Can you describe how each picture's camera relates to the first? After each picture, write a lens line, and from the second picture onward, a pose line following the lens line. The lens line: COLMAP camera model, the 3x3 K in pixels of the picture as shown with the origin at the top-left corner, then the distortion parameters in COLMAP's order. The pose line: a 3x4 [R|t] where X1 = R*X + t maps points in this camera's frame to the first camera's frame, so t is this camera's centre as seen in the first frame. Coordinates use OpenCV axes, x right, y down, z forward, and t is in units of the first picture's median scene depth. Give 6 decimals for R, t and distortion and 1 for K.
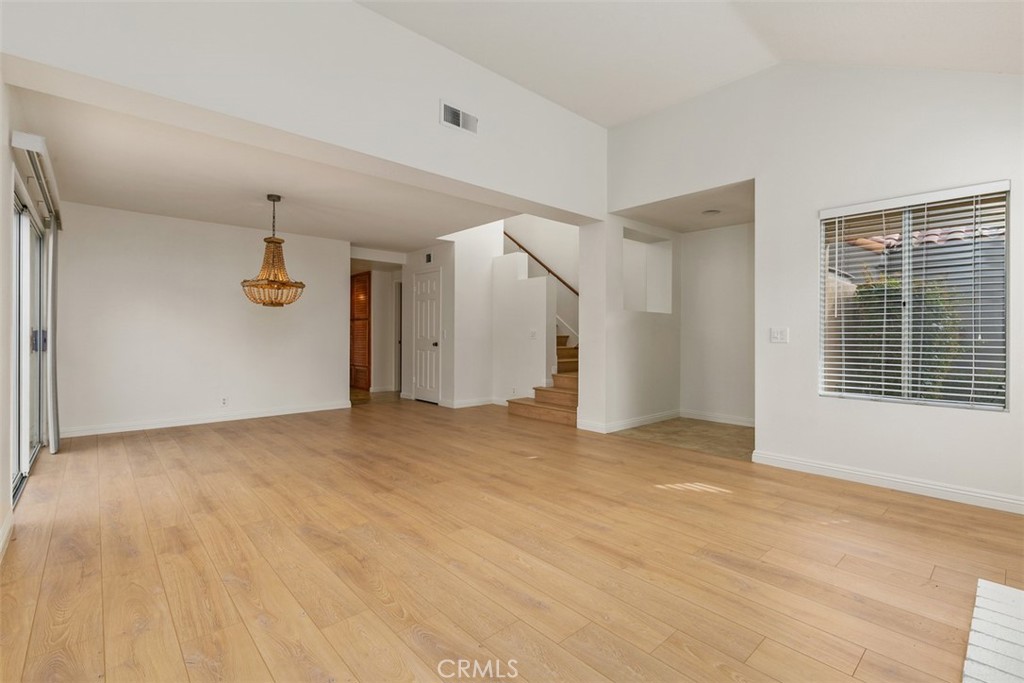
lens RADIAL K [[457.6, 0, 512.0], [0, 457.6, 341.5], [0, 0, 1]] dist [0.000105, 0.000046]
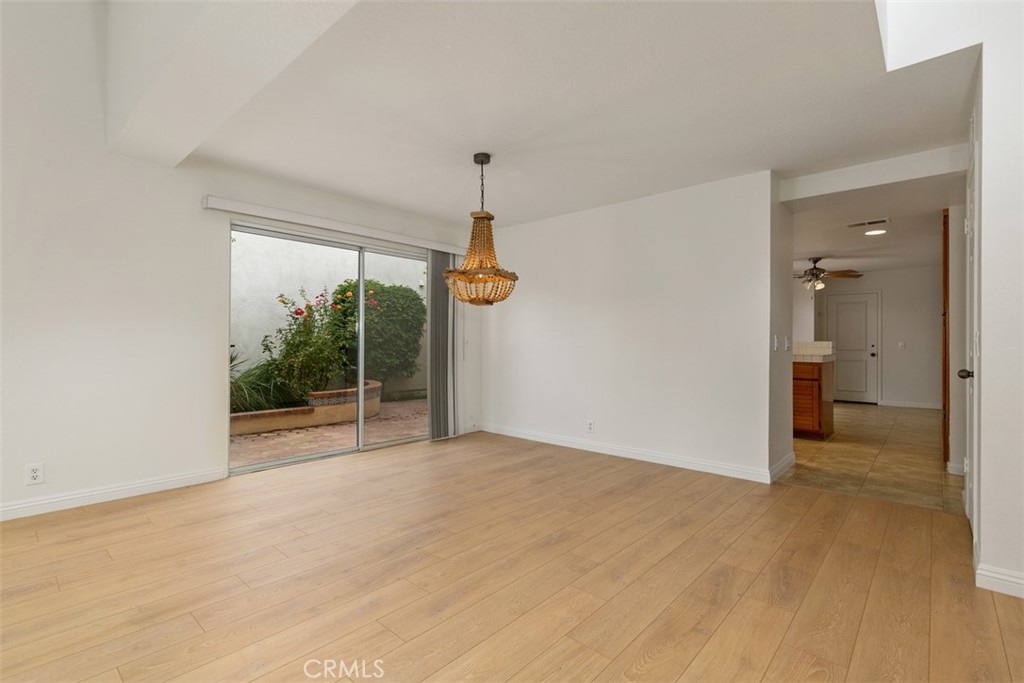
lens RADIAL K [[475.1, 0, 512.0], [0, 475.1, 341.5], [0, 0, 1]] dist [0.001019, 0.000277]
pose [[0.095824, -0.006630, -0.995376, 0.253616], [-0.015401, 0.999848, -0.008142, -0.012595], [0.995279, 0.016110, 0.095707, 0.978012]]
